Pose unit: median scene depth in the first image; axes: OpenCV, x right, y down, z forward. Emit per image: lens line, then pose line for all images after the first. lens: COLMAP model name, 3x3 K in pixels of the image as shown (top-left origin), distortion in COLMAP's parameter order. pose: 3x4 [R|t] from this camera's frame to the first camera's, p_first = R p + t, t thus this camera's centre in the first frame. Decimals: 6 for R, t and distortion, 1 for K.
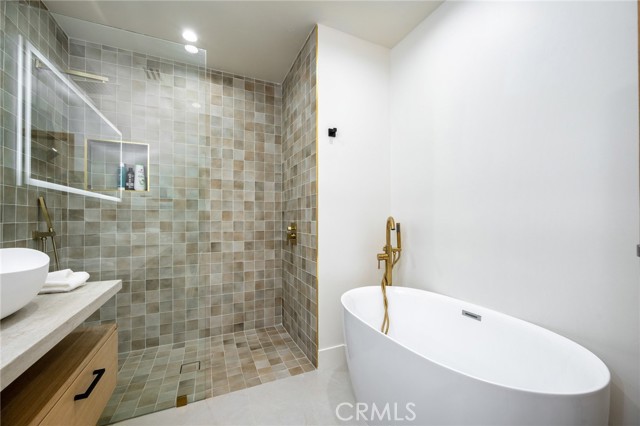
lens RADIAL K [[251.1, 0, 323.1], [0, 251.1, 215.8], [0, 0, 1]] dist [-0.000770, -0.000115]
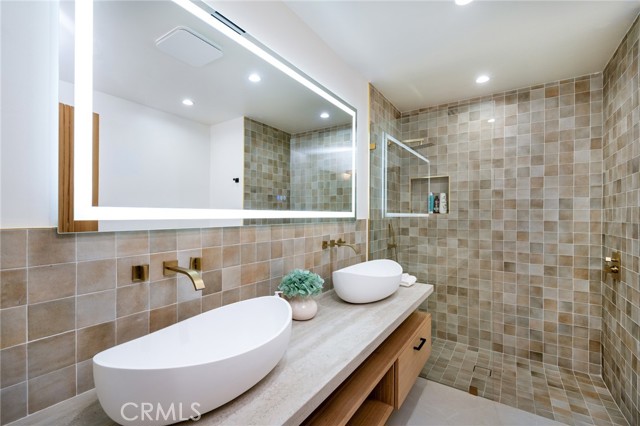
lens RADIAL K [[288.4, 0, 321.1], [0, 288.4, 215.5], [0, 0, 1]] dist [-0.000320, 0.000295]
pose [[0.520793, 0.008448, -0.853641, 0.175430], [0.003497, 0.999922, 0.012029, -0.104714], [0.853676, -0.009249, 0.520722, -0.261312]]
